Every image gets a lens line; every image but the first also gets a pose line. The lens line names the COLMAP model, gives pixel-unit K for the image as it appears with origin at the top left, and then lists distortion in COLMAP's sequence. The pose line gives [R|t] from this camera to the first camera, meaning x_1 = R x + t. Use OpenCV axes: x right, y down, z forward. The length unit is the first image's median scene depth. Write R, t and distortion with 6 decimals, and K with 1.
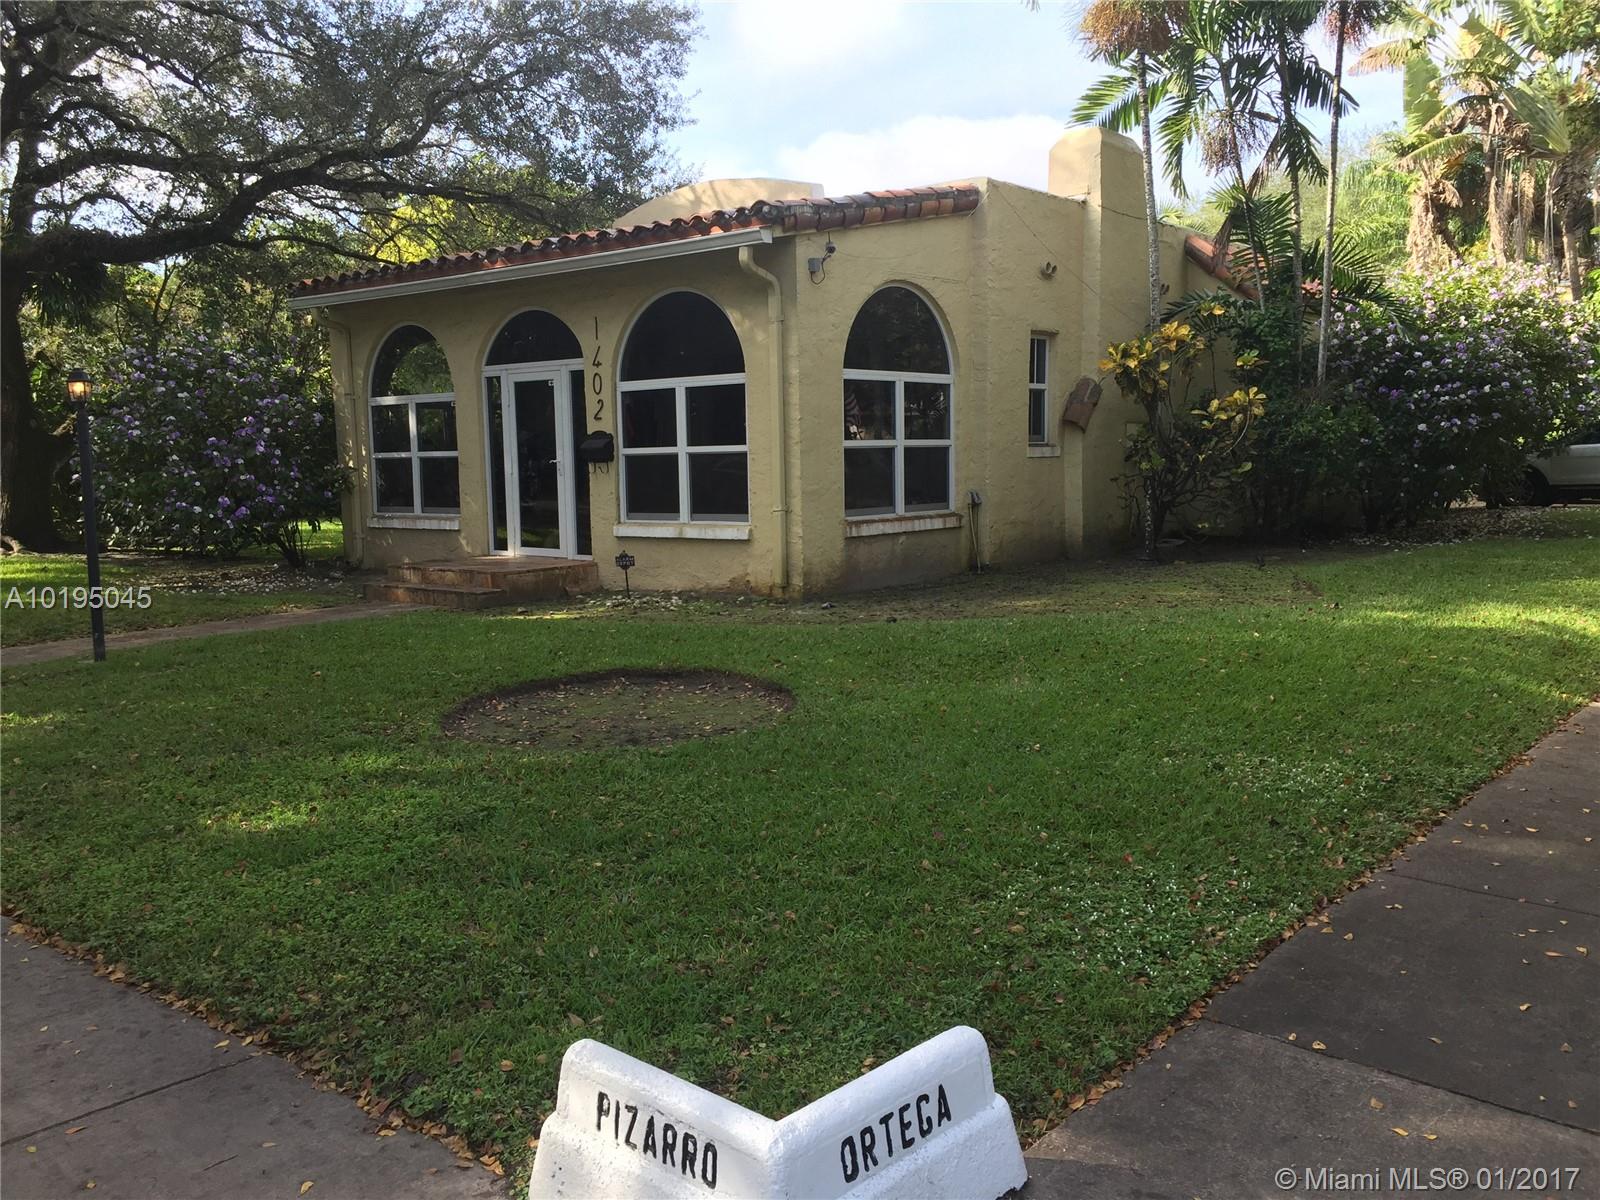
lens RADIAL K [[1386.1, 0, 807.2], [0, 1386.1, 600.1], [0, 0, 1]] dist [0.067754, -0.063410]
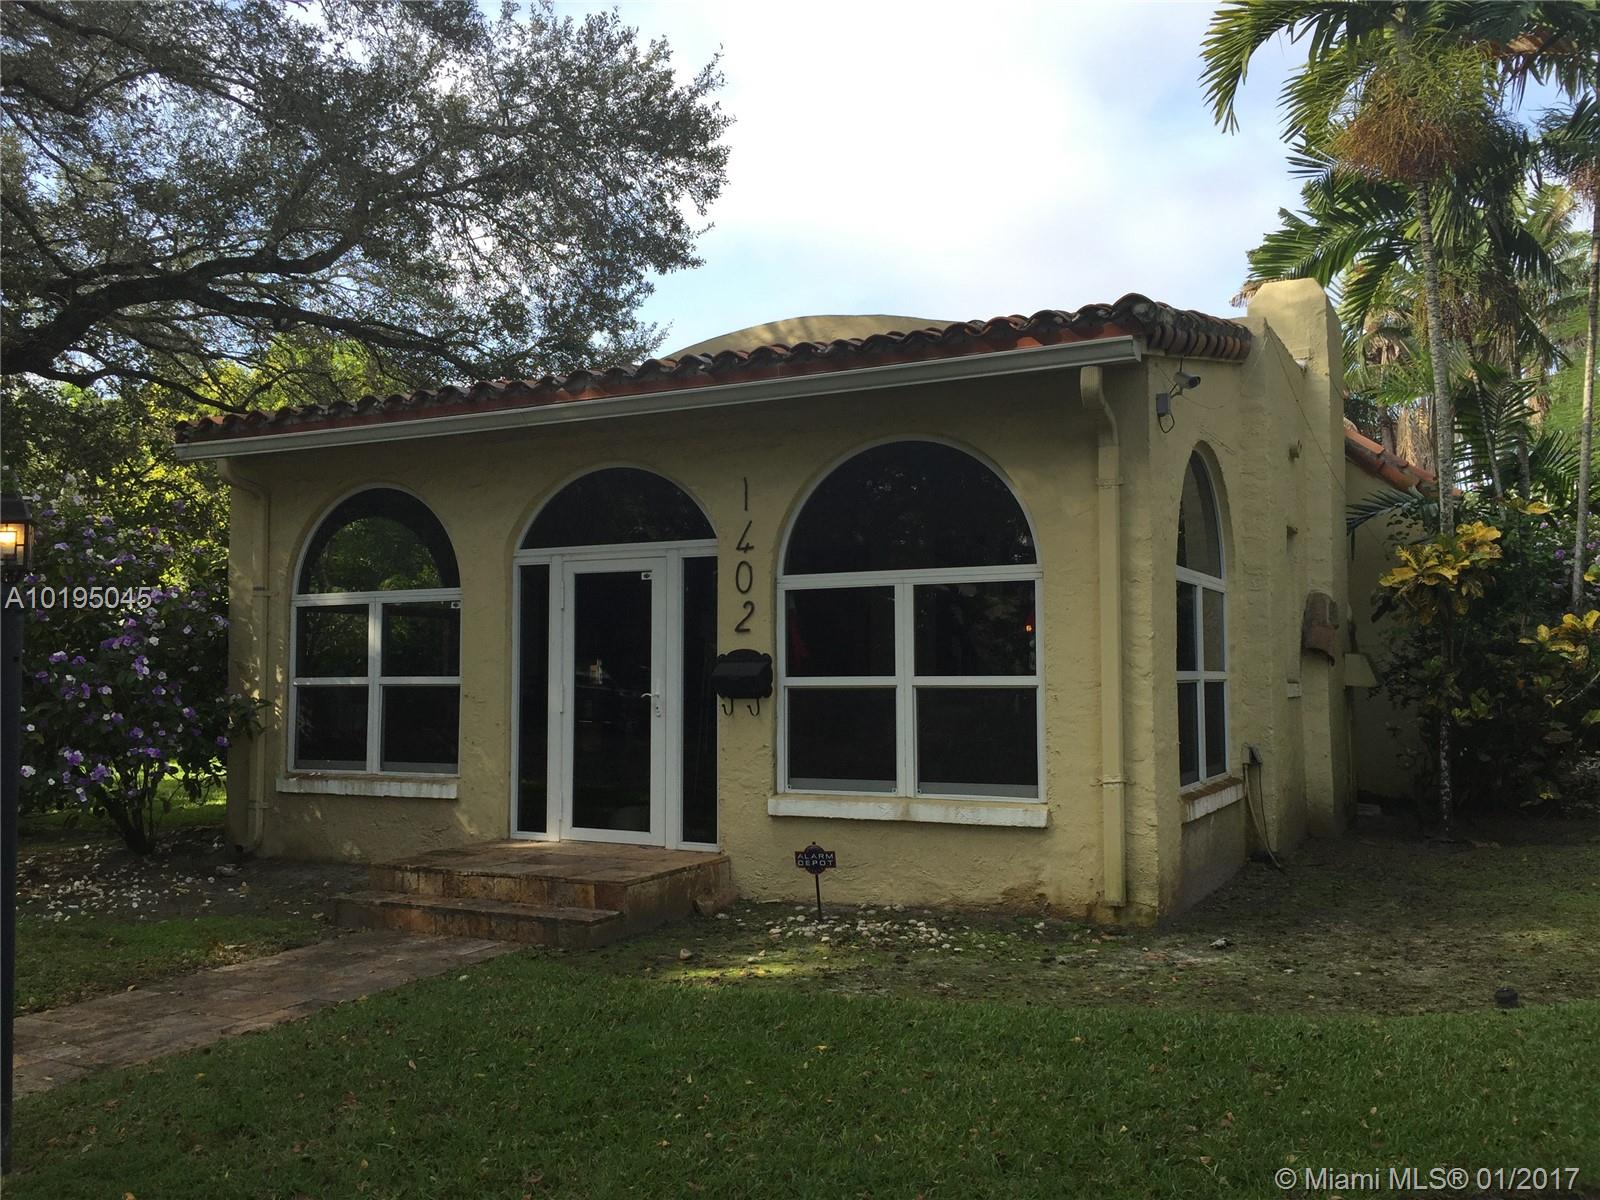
lens RADIAL K [[1386.1, 0, 800.7], [0, 1386.1, 591.7], [0, 0, 1]] dist [0.067754, -0.063410]
pose [[0.977019, 0.027607, 0.211358, -0.271559], [0.007805, 0.986279, -0.164904, -0.043664], [-0.213010, 0.162764, 0.963397, 0.384771]]
